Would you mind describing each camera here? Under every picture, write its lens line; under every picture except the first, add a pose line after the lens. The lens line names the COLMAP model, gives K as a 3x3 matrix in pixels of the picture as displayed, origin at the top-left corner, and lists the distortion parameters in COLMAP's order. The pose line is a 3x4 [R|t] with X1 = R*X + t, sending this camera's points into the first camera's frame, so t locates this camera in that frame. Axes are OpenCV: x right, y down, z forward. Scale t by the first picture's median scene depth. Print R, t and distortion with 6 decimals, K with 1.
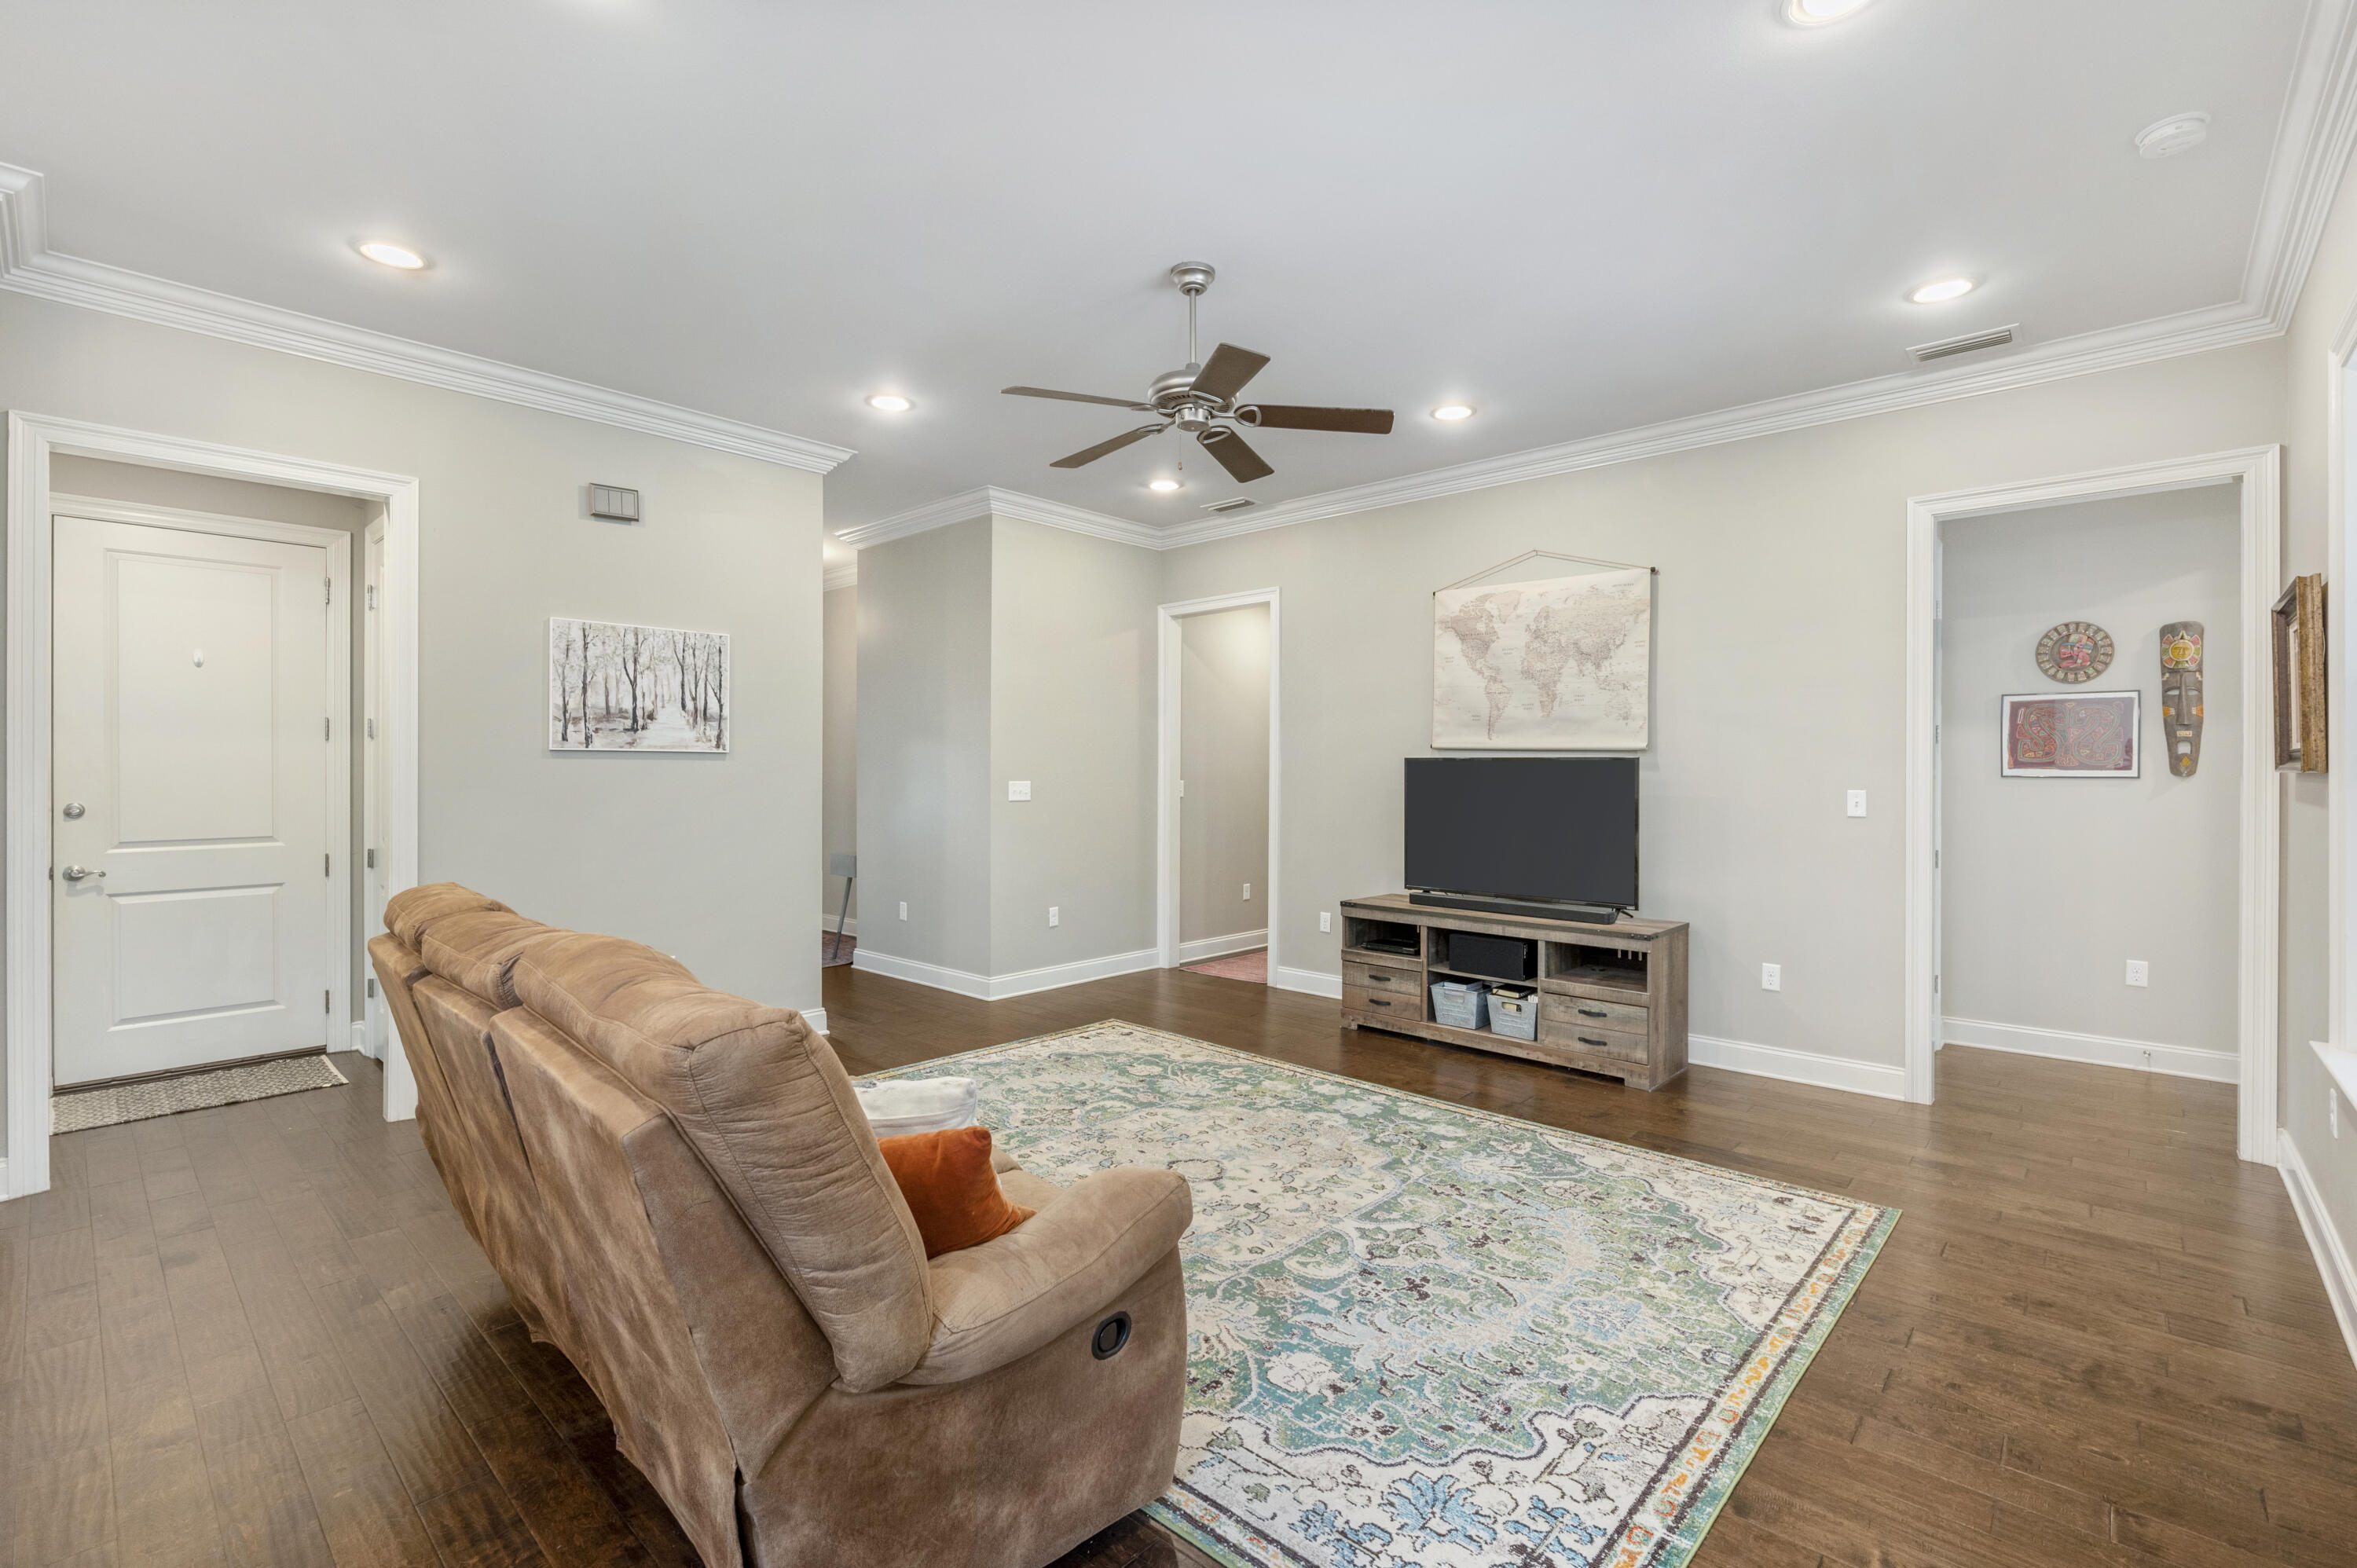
lens RADIAL K [[1033.4, 0, 1181.0], [0, 1033.4, 775.7], [0, 0, 1]] dist [-0.002233, 0.000363]
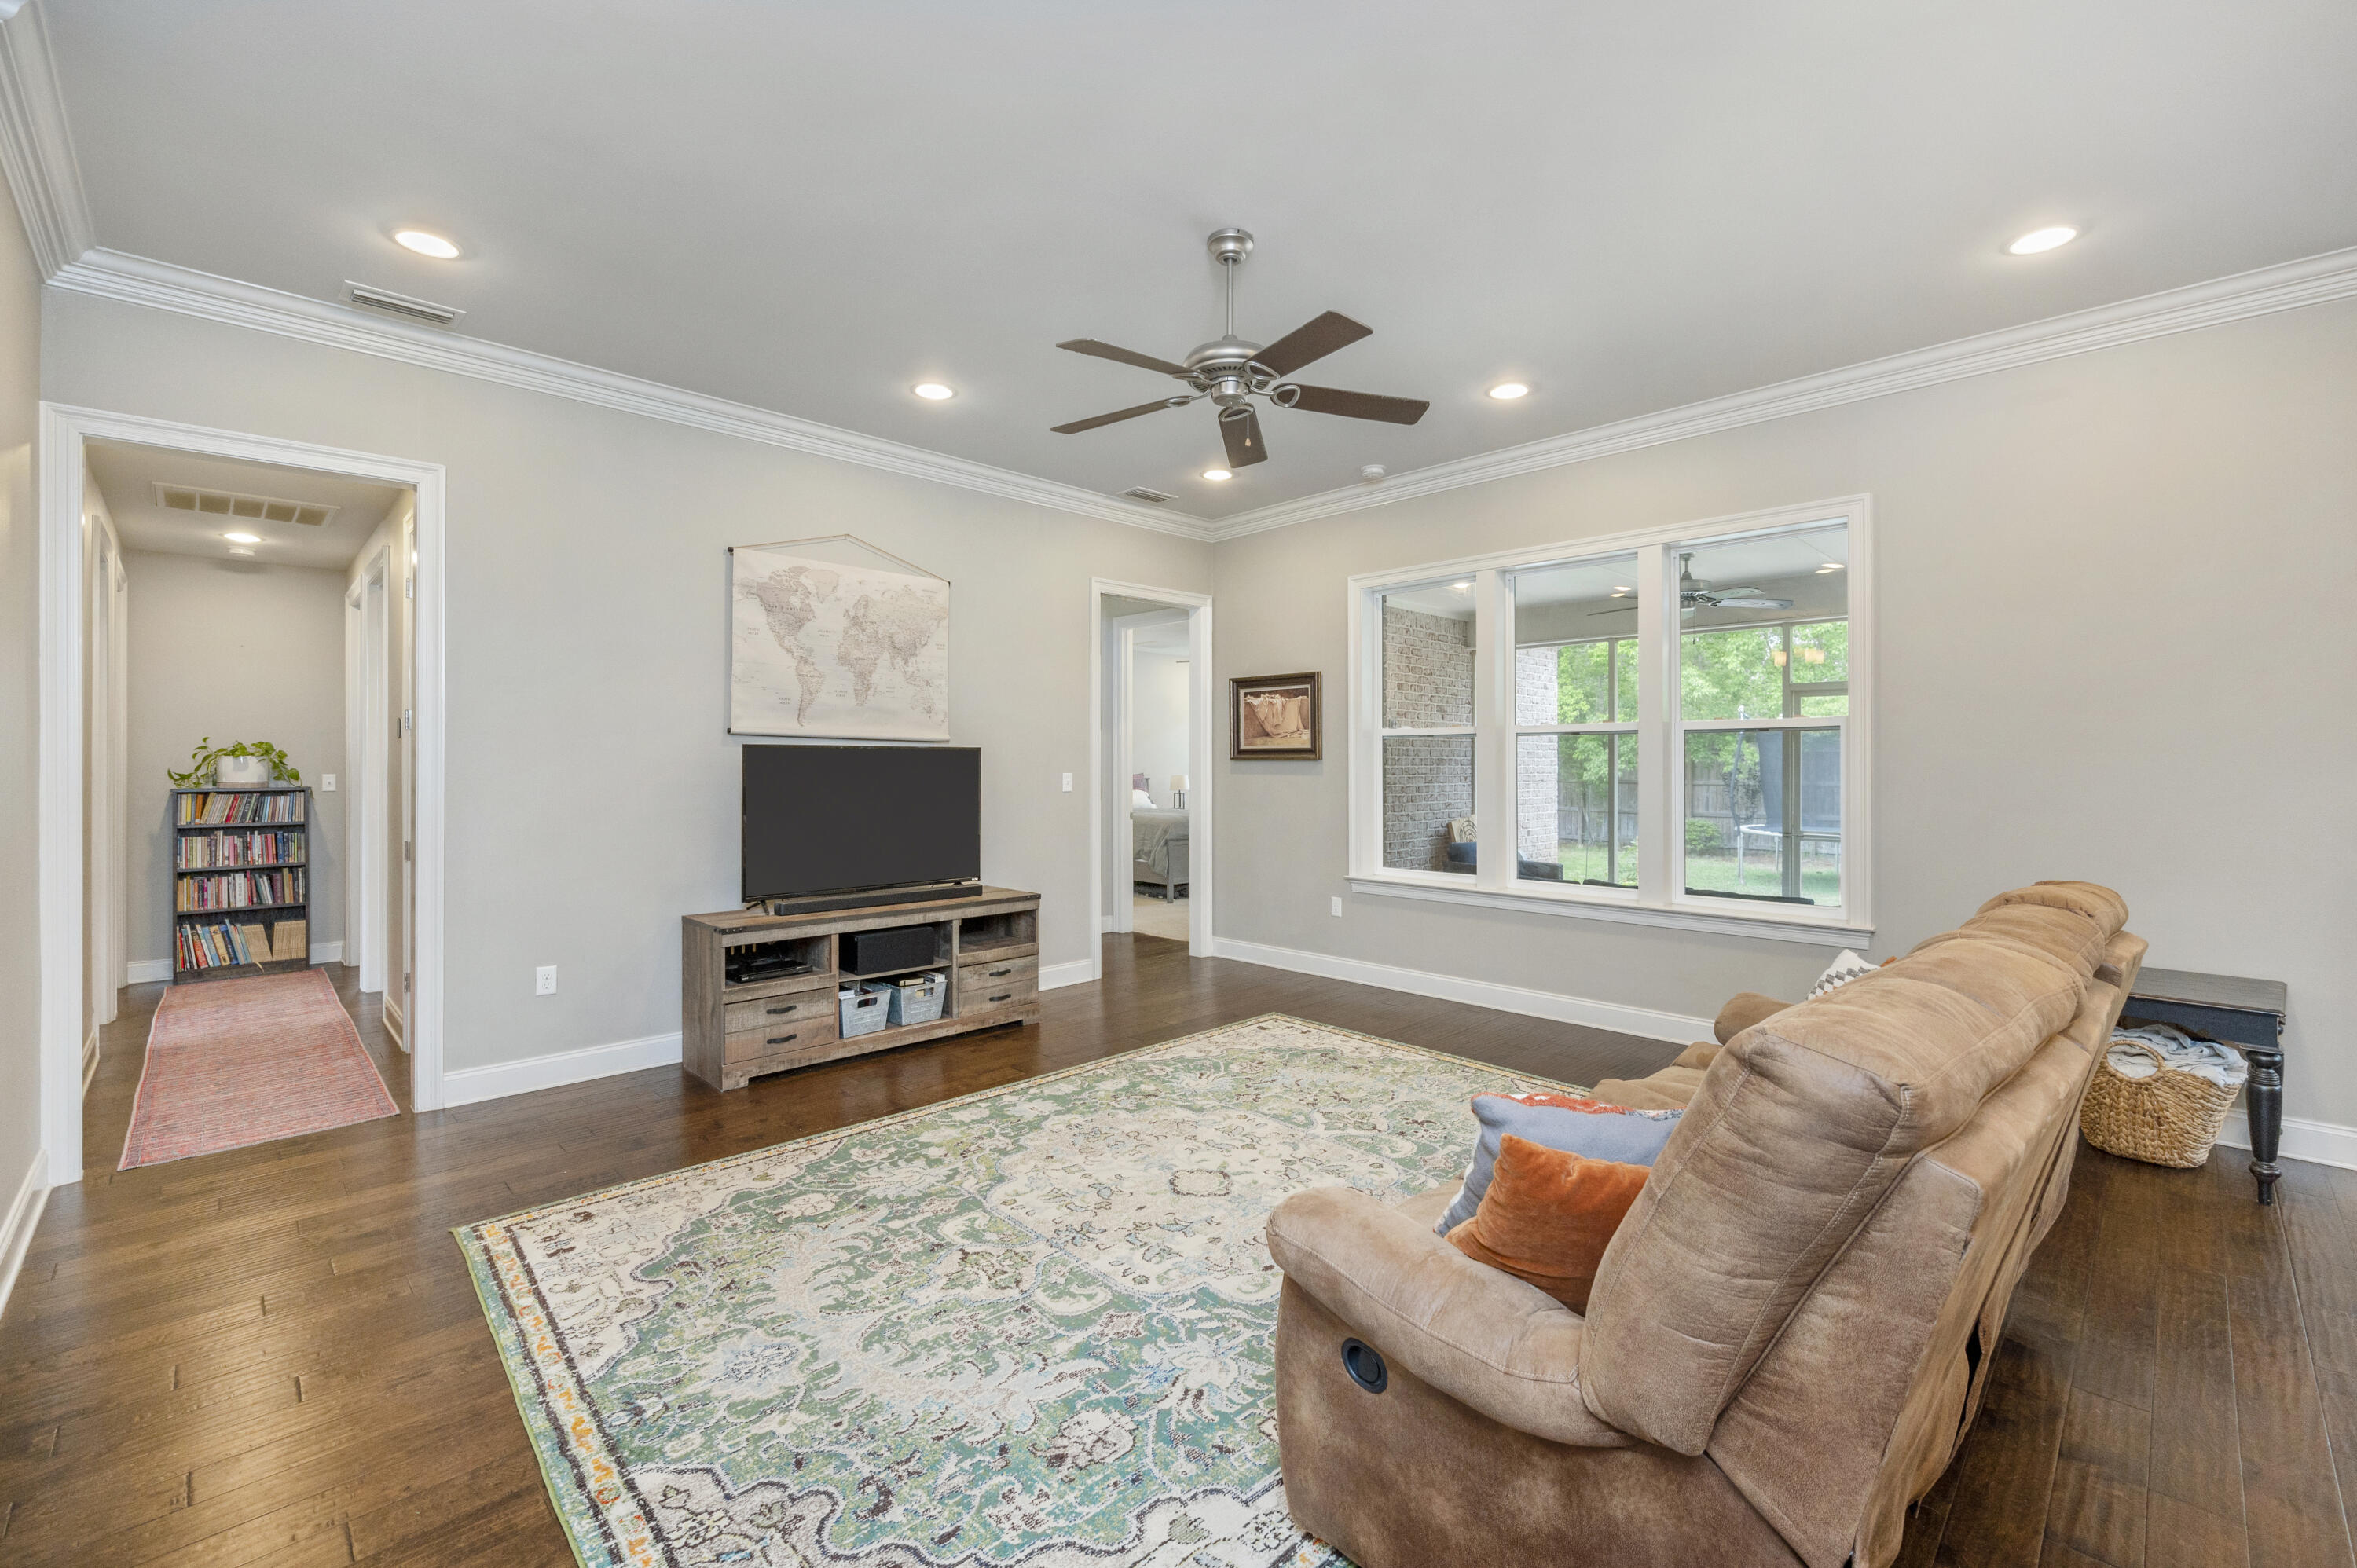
lens RADIAL K [[991.1, 0, 1190.5], [0, 991.1, 766.0], [0, 0, 1]] dist [-0.001126, -0.000161]
pose [[0.050512, -0.005918, 0.998706, -0.703579], [0.006623, 0.999962, 0.005591, -0.002215], [-0.998701, 0.006332, 0.050549, 0.762675]]
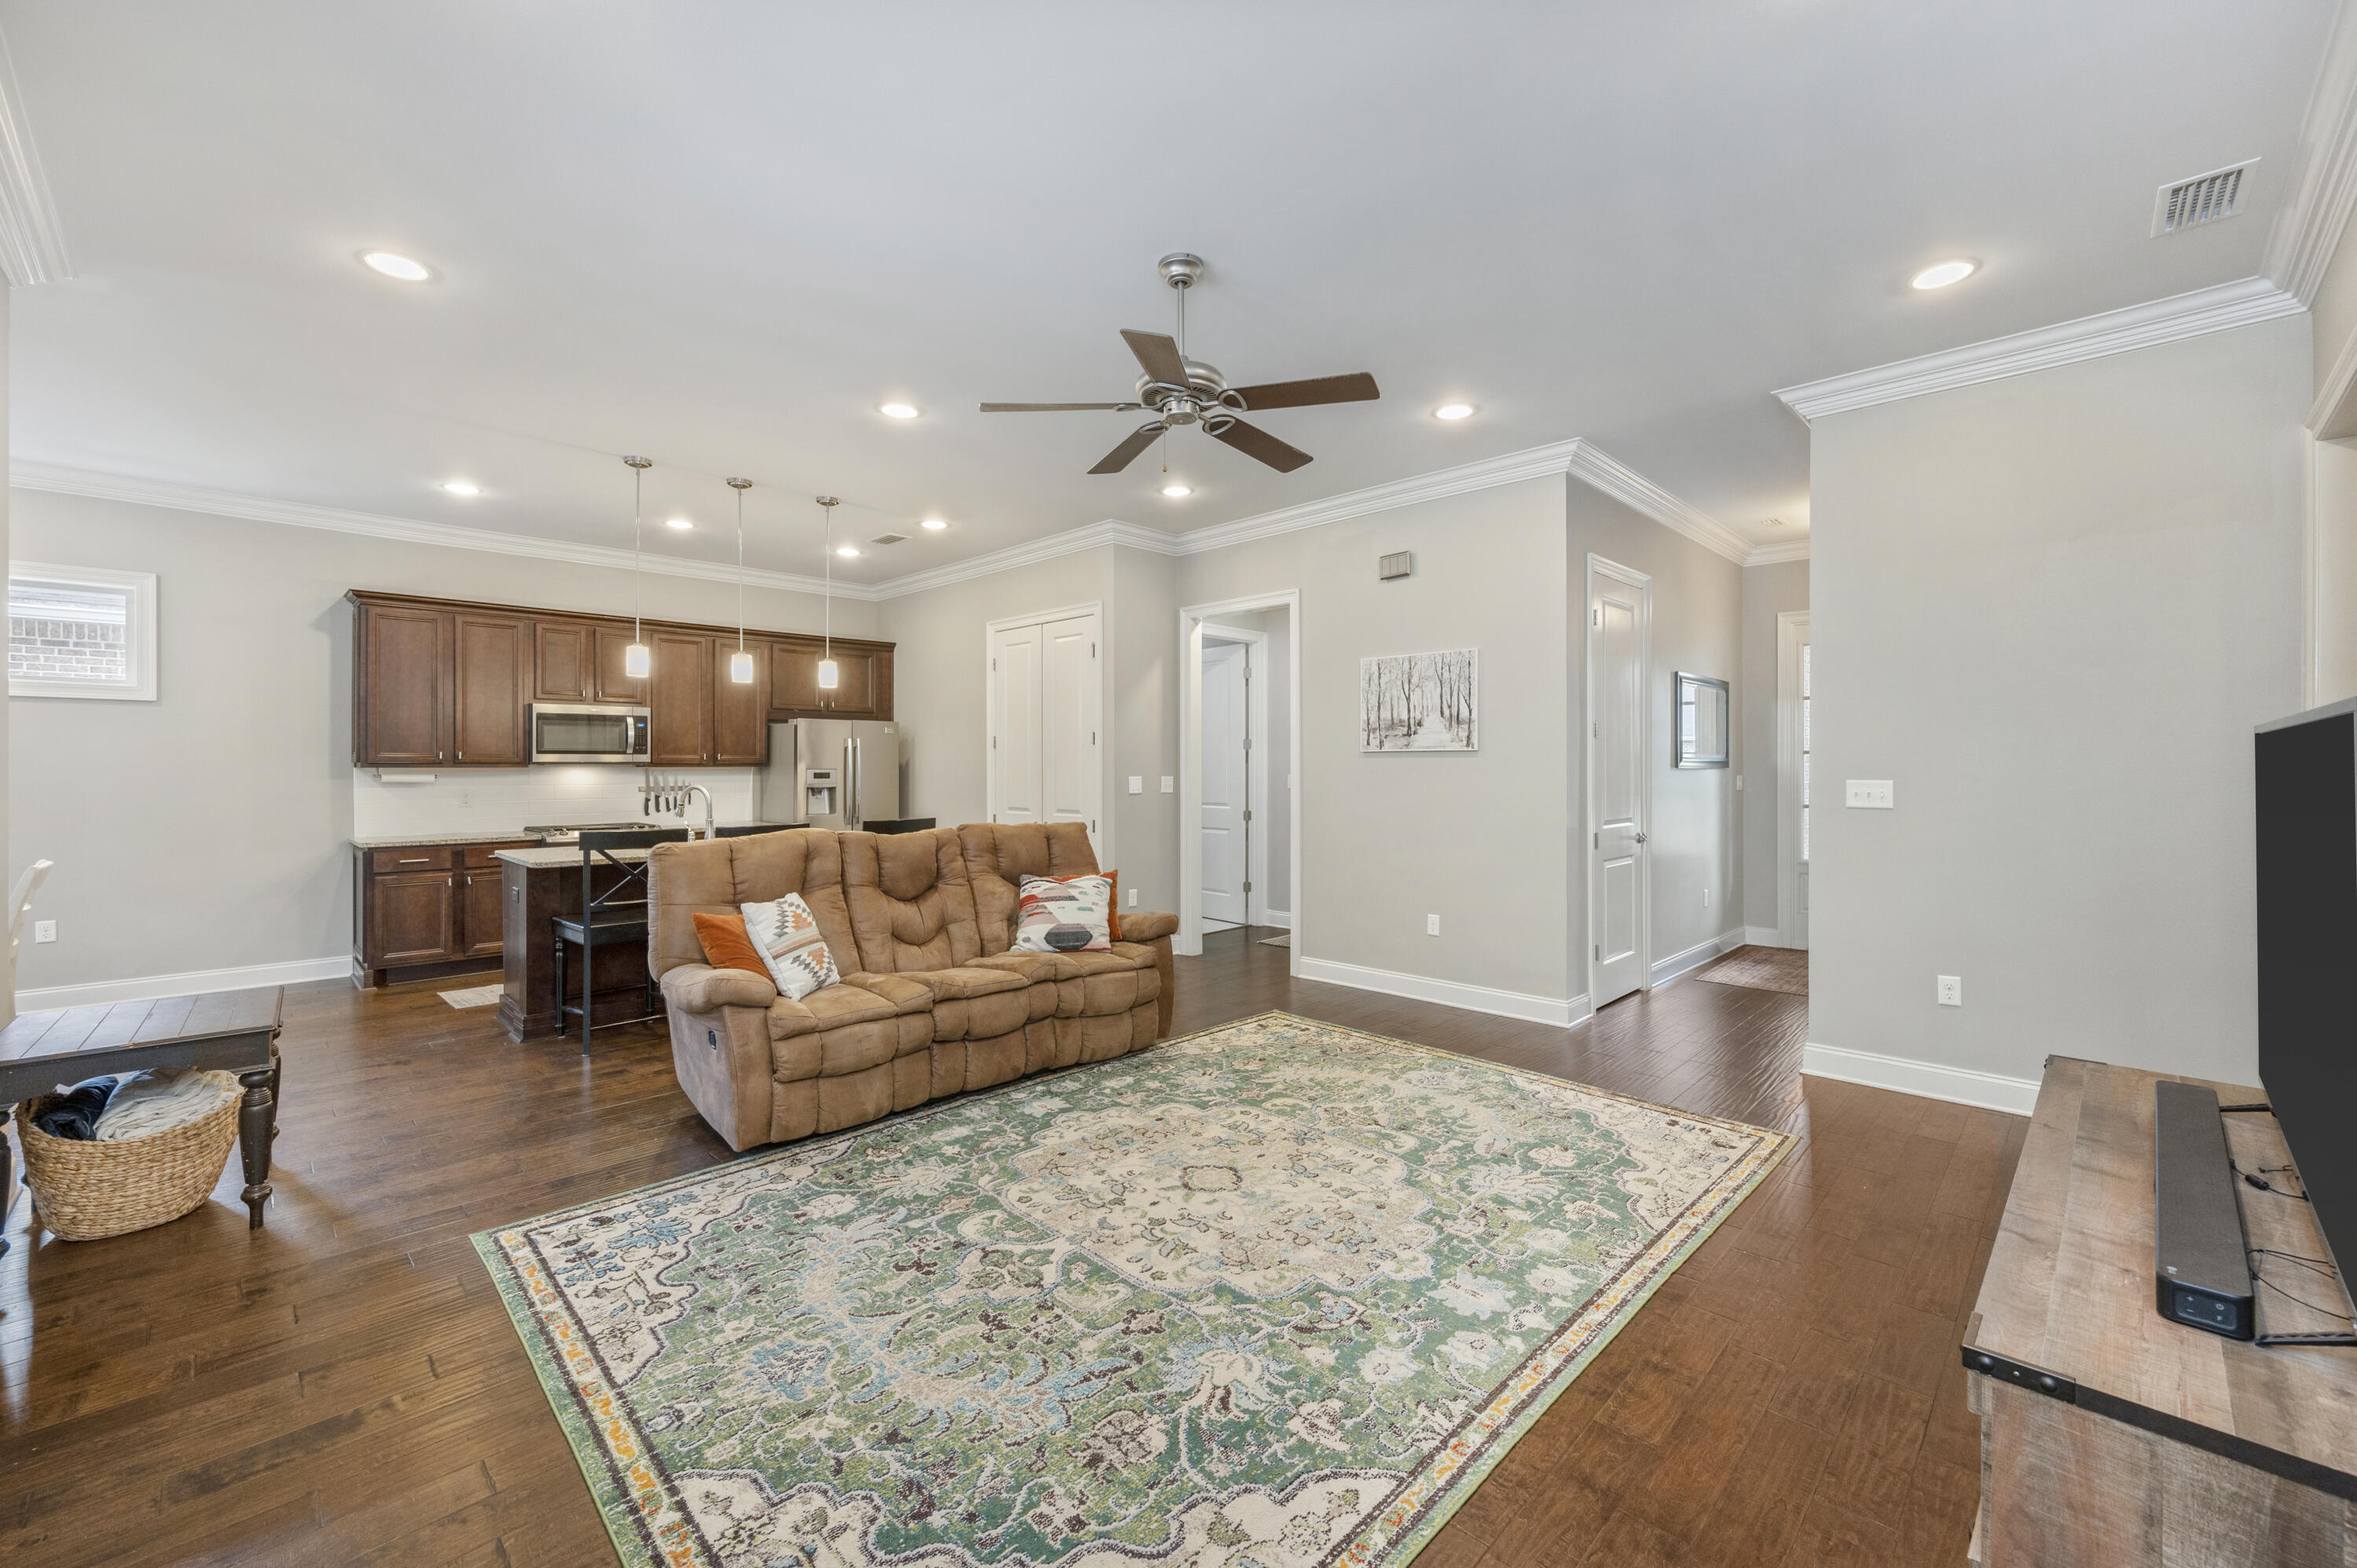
lens RADIAL K [[952.8, 0, 1185.3], [0, 952.8, 761.6], [0, 0, 1]] dist [-0.002125, 0.000076]
pose [[-0.034622, -0.007955, -0.999369, 0.719436], [-0.003090, 0.999964, -0.007852, -0.000142], [0.999396, 0.002816, -0.034645, 0.798080]]
